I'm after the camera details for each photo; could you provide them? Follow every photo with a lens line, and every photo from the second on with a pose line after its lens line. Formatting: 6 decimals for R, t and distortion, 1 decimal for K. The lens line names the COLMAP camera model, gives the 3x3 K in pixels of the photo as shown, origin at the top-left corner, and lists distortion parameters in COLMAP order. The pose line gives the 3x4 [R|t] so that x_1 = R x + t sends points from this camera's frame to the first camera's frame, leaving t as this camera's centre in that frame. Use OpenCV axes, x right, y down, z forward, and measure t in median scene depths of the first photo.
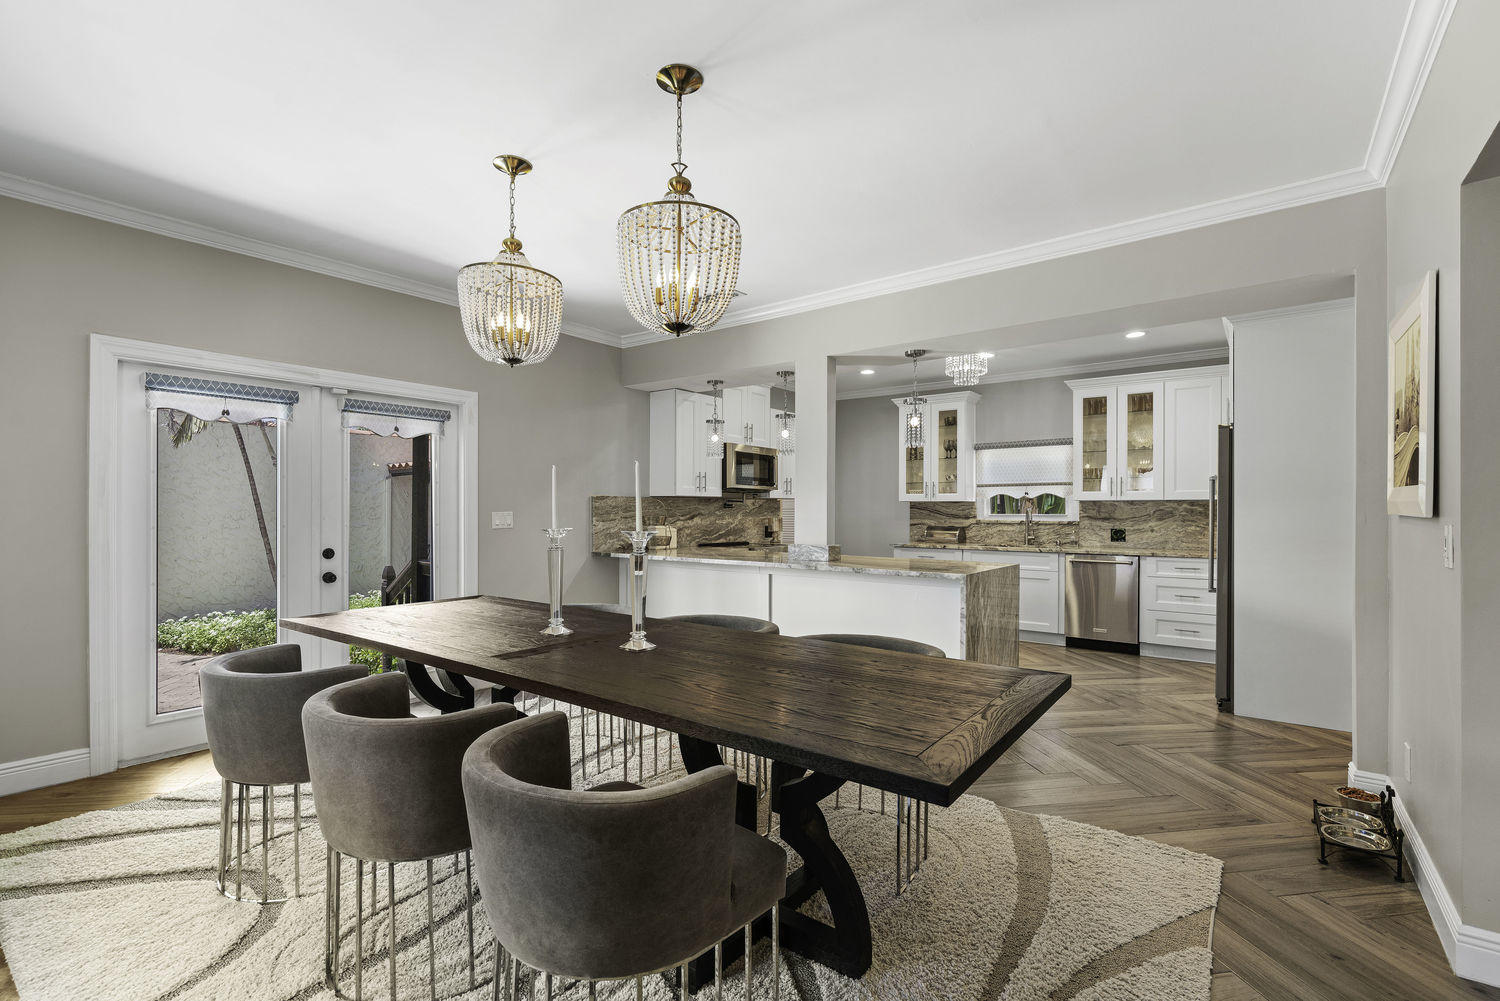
lens RADIAL K [[686.6, 0, 747.8], [0, 686.6, 514.5], [0, 0, 1]] dist [-0.011274, 0.005571]
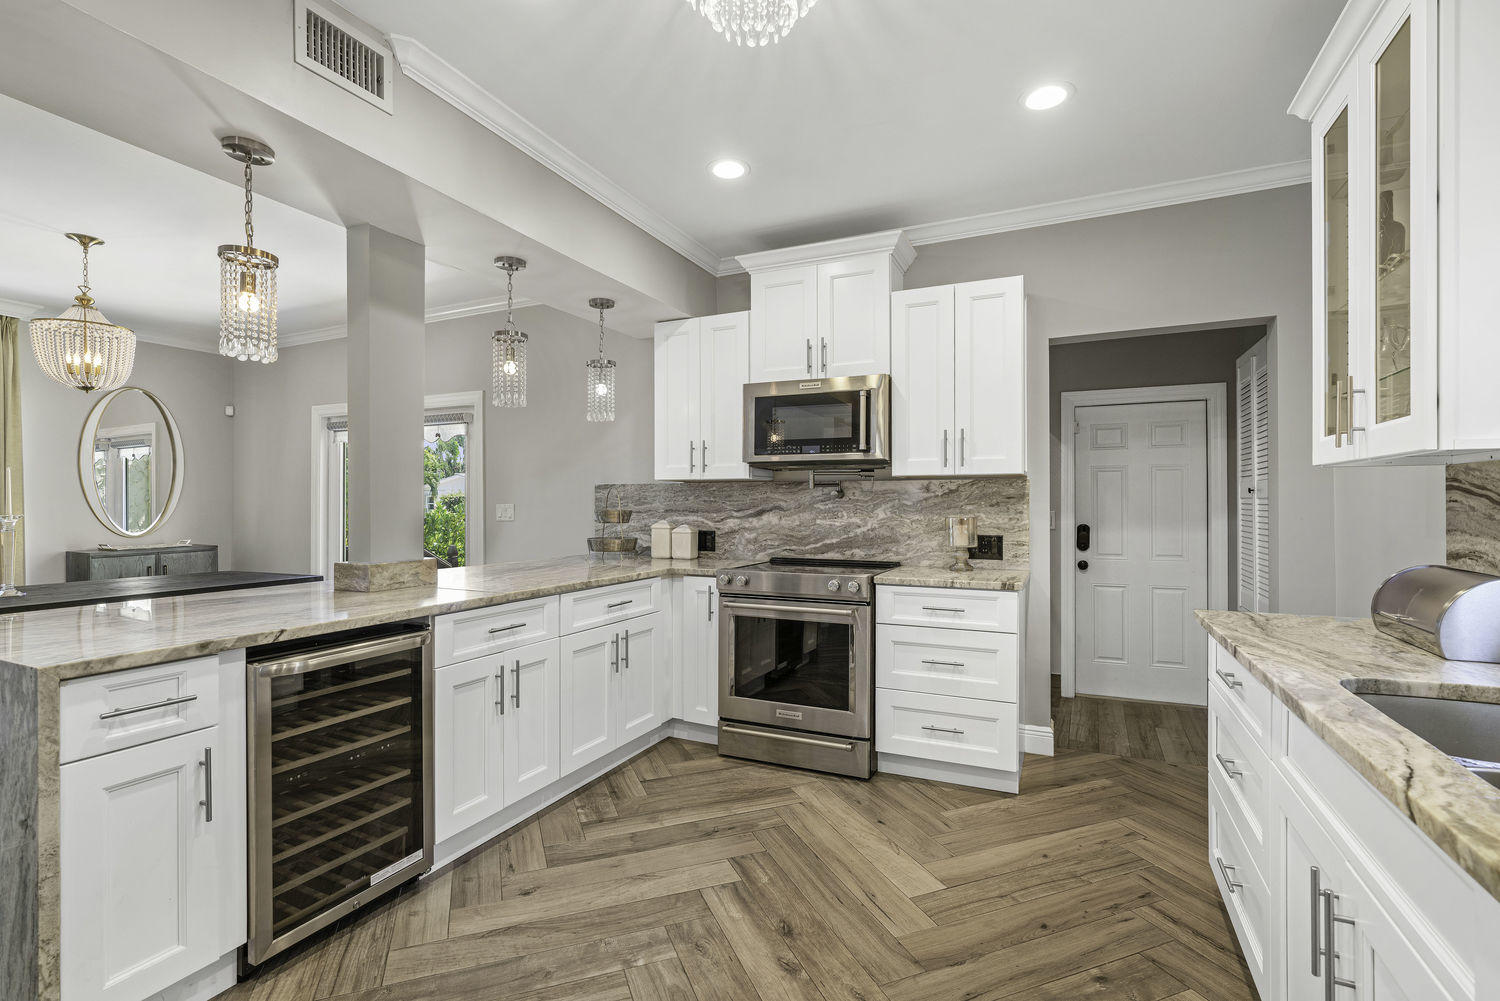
lens RADIAL K [[686.6, 0, 741.4], [0, 686.6, 507.0], [0, 0, 1]] dist [-0.011274, 0.005571]
pose [[0.204625, 0.002262, -0.978838, 0.511855], [-0.005909, 0.999982, 0.001076, -0.002079], [0.978823, 0.005564, 0.204635, 0.838025]]
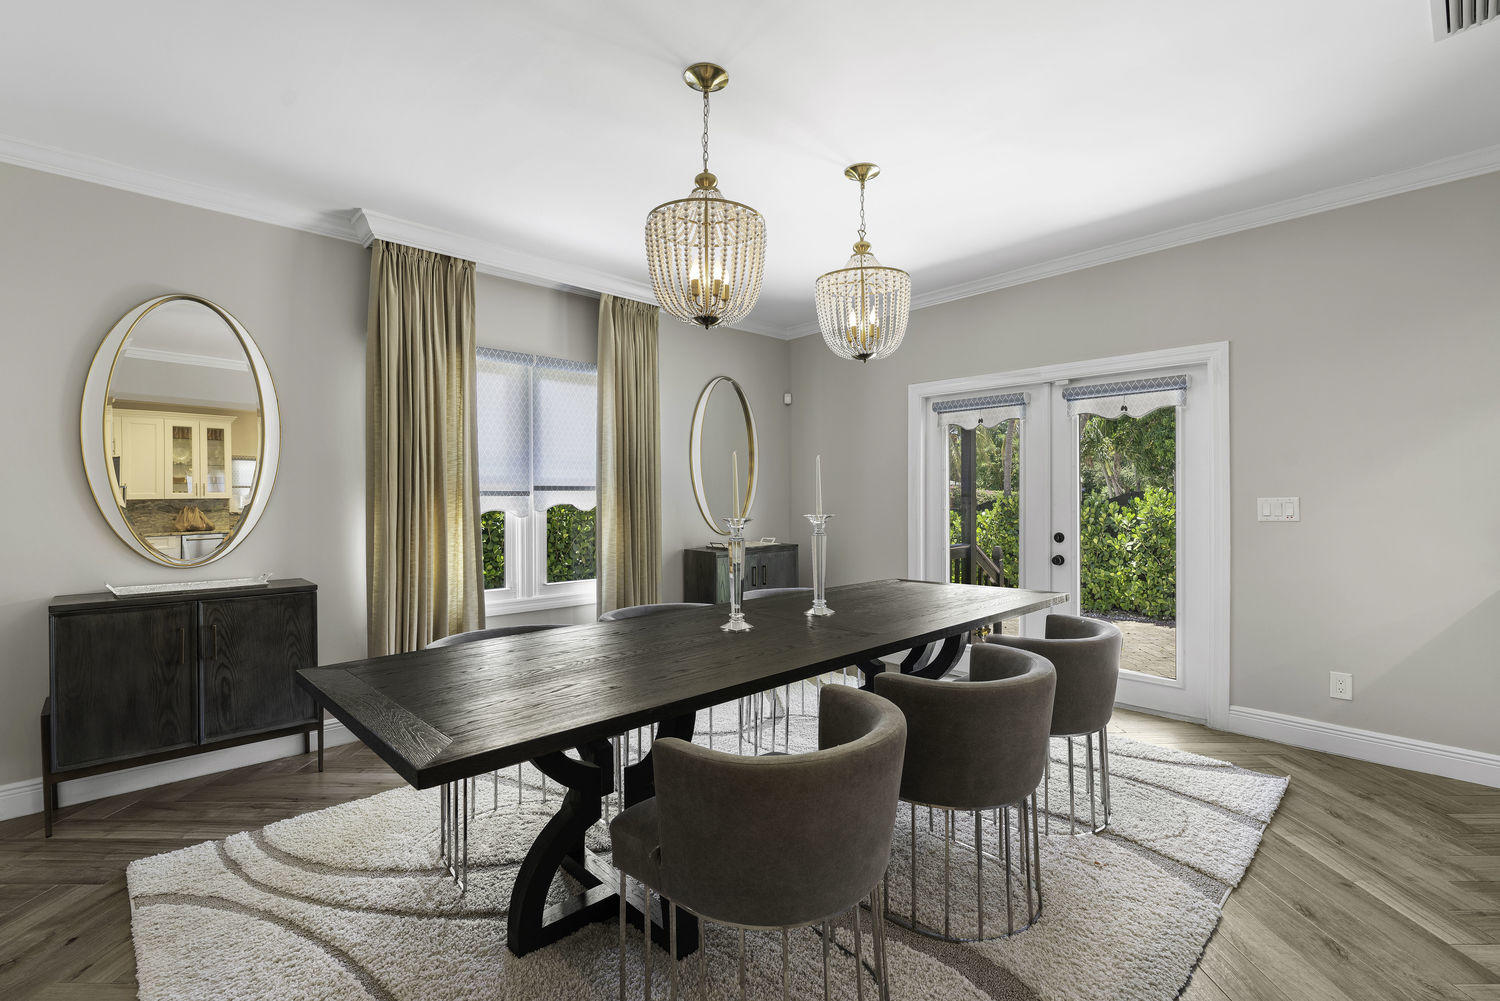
lens RADIAL K [[686.6, 0, 747.8], [0, 686.6, 502.5], [0, 0, 1]] dist [-0.011274, 0.005571]
pose [[-0.154323, 0.005882, -0.988003, 0.312702], [-0.001028, 0.999981, 0.006113, -0.001979], [0.988020, 0.001959, -0.154314, 0.420508]]
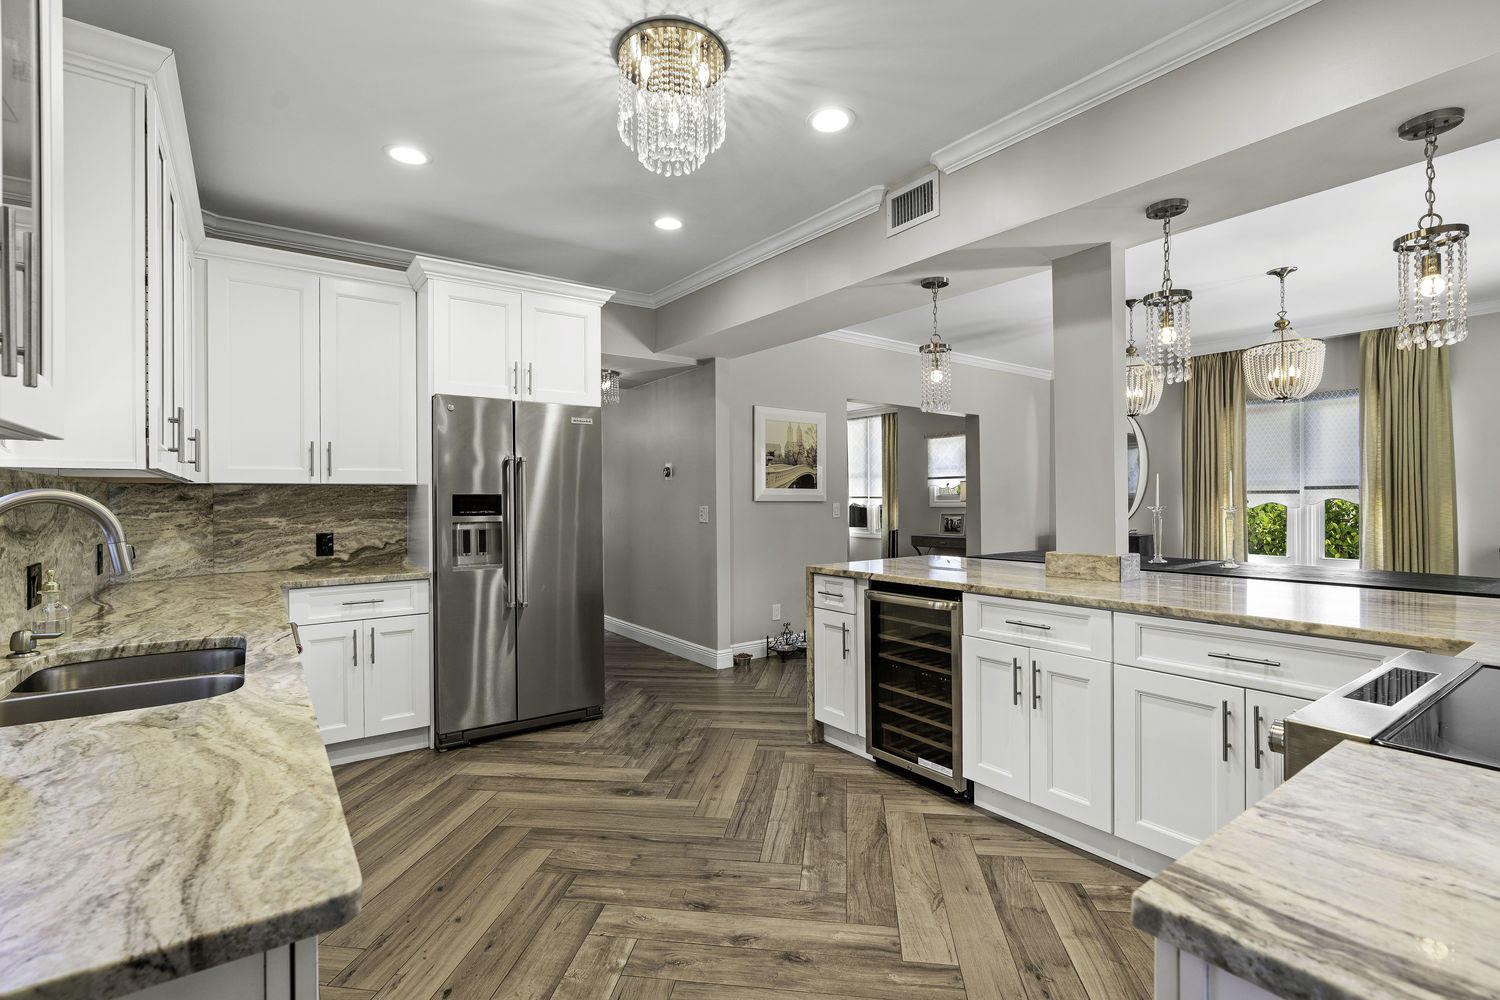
lens RADIAL K [[686.6, 0, 753.0], [0, 686.6, 502.5], [0, 0, 1]] dist [-0.011274, 0.005571]
pose [[-0.958448, 0.003086, 0.285251, 0.150691], [0.006771, 0.999906, 0.011934, -0.007768], [-0.285187, 0.013370, -0.958379, 1.199326]]
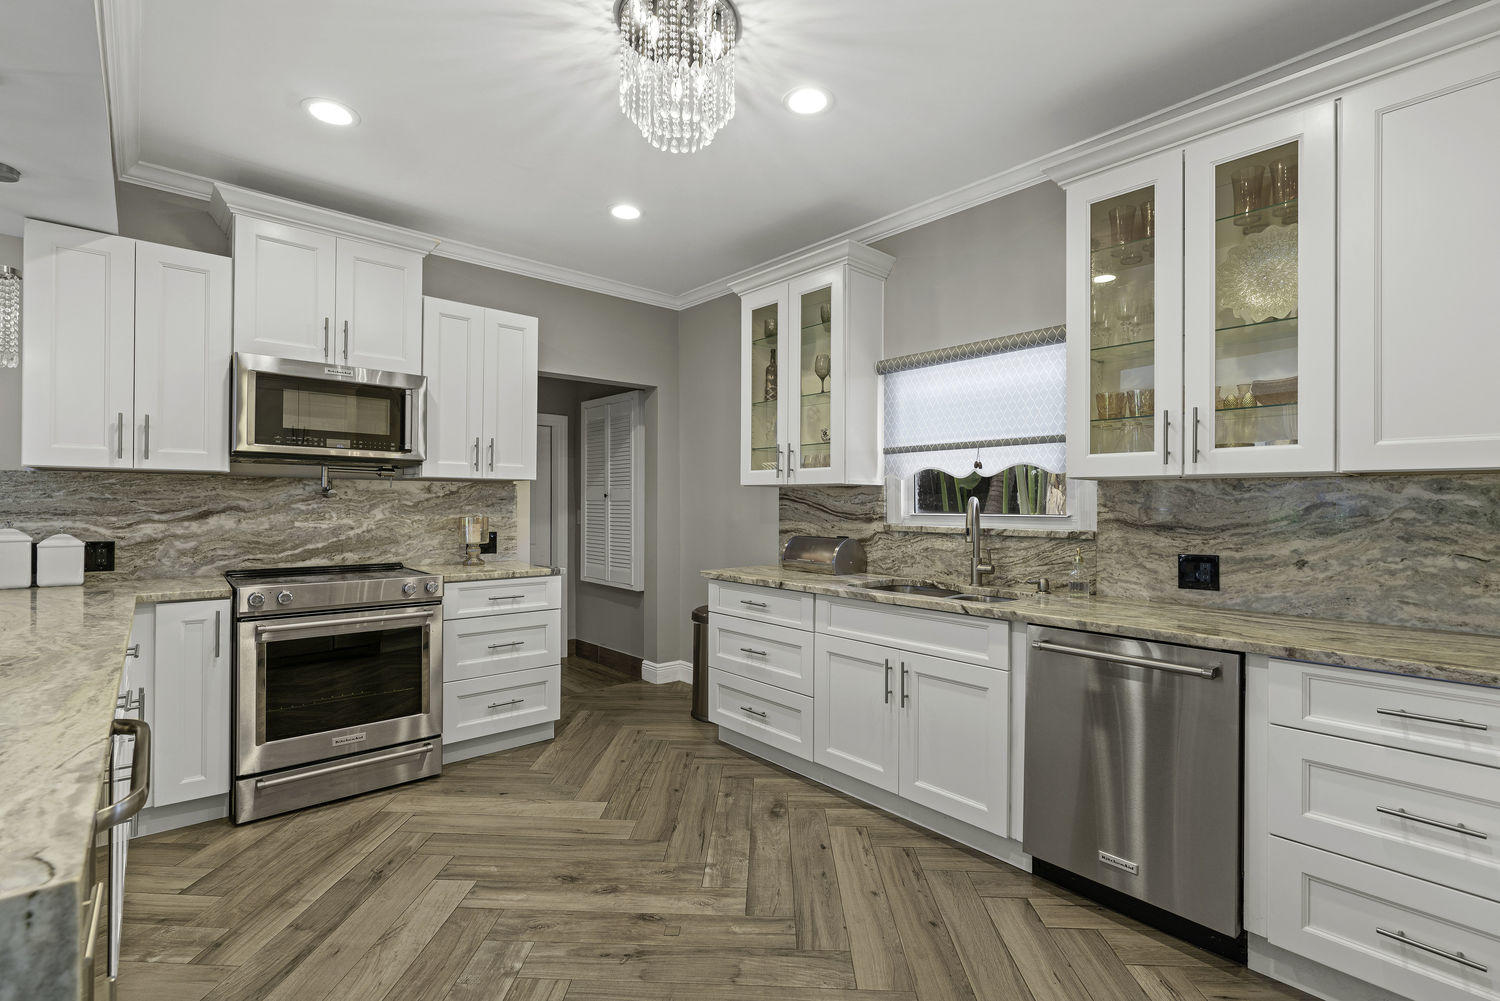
lens RADIAL K [[686.6, 0, 745.5], [0, 686.6, 498.7], [0, 0, 1]] dist [-0.011274, 0.005571]
pose [[0.981142, 0.002718, -0.193268, 0.373278], [-0.005669, 0.999876, -0.014718, -0.002539], [0.193204, 0.015536, 0.981036, 0.592380]]
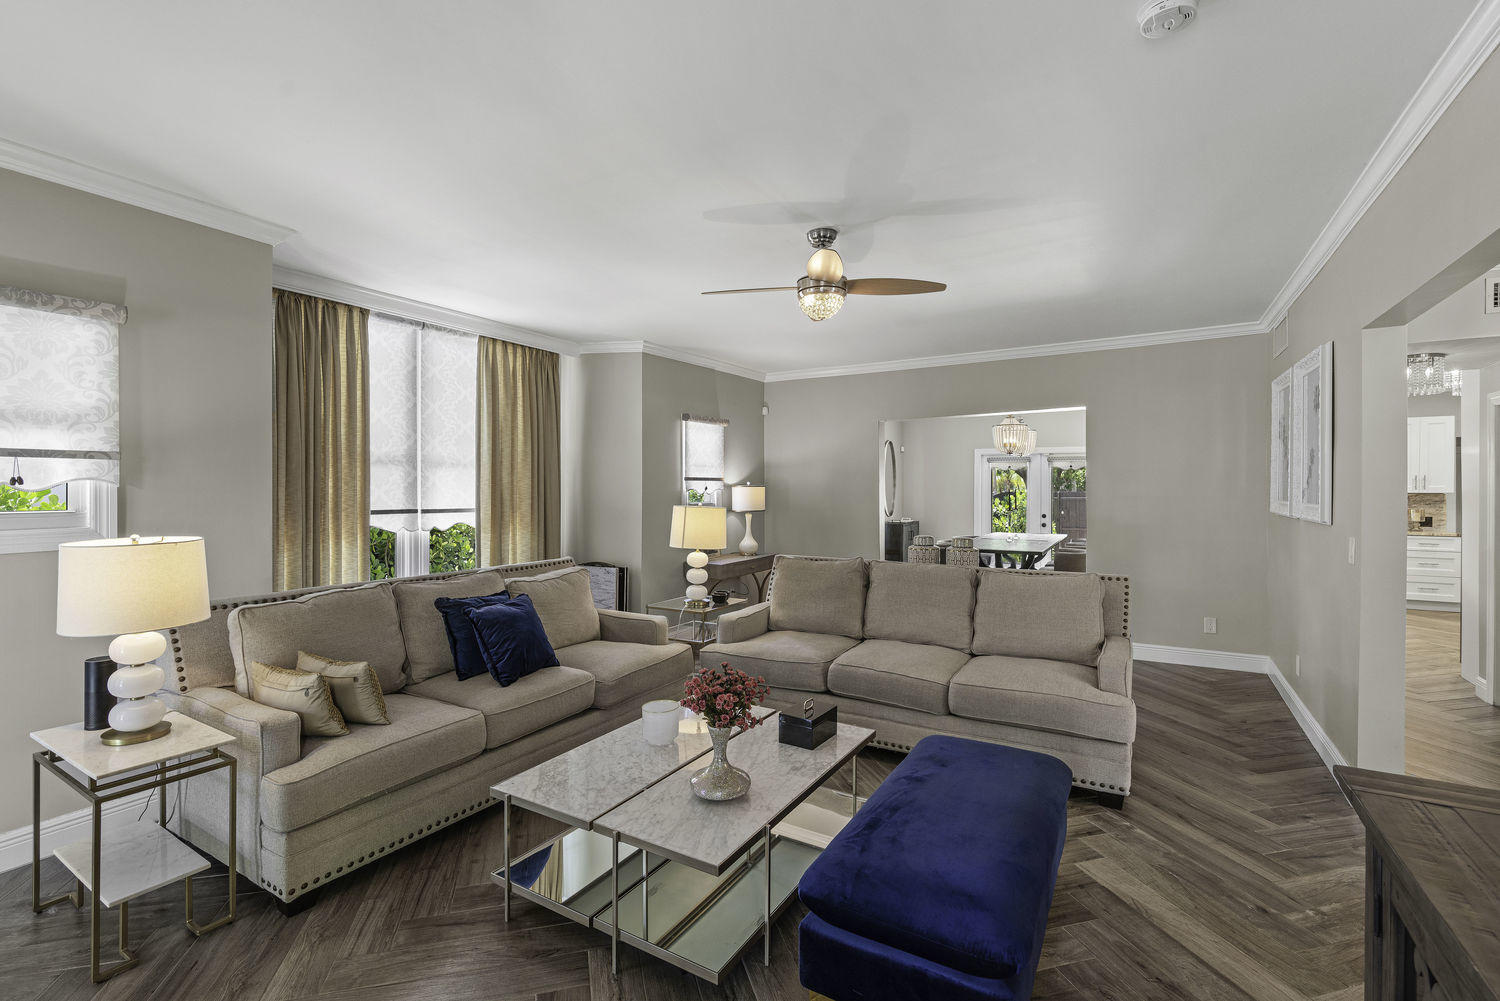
lens RADIAL K [[686.6, 0, 748.8], [0, 686.6, 492.2], [0, 0, 1]] dist [-0.011274, 0.005571]
pose [[0.126141, 0.005705, -0.991996, 1.145910], [-0.006664, 0.999966, 0.004903, -0.024889], [0.991990, 0.005992, 0.126175, -0.286335]]
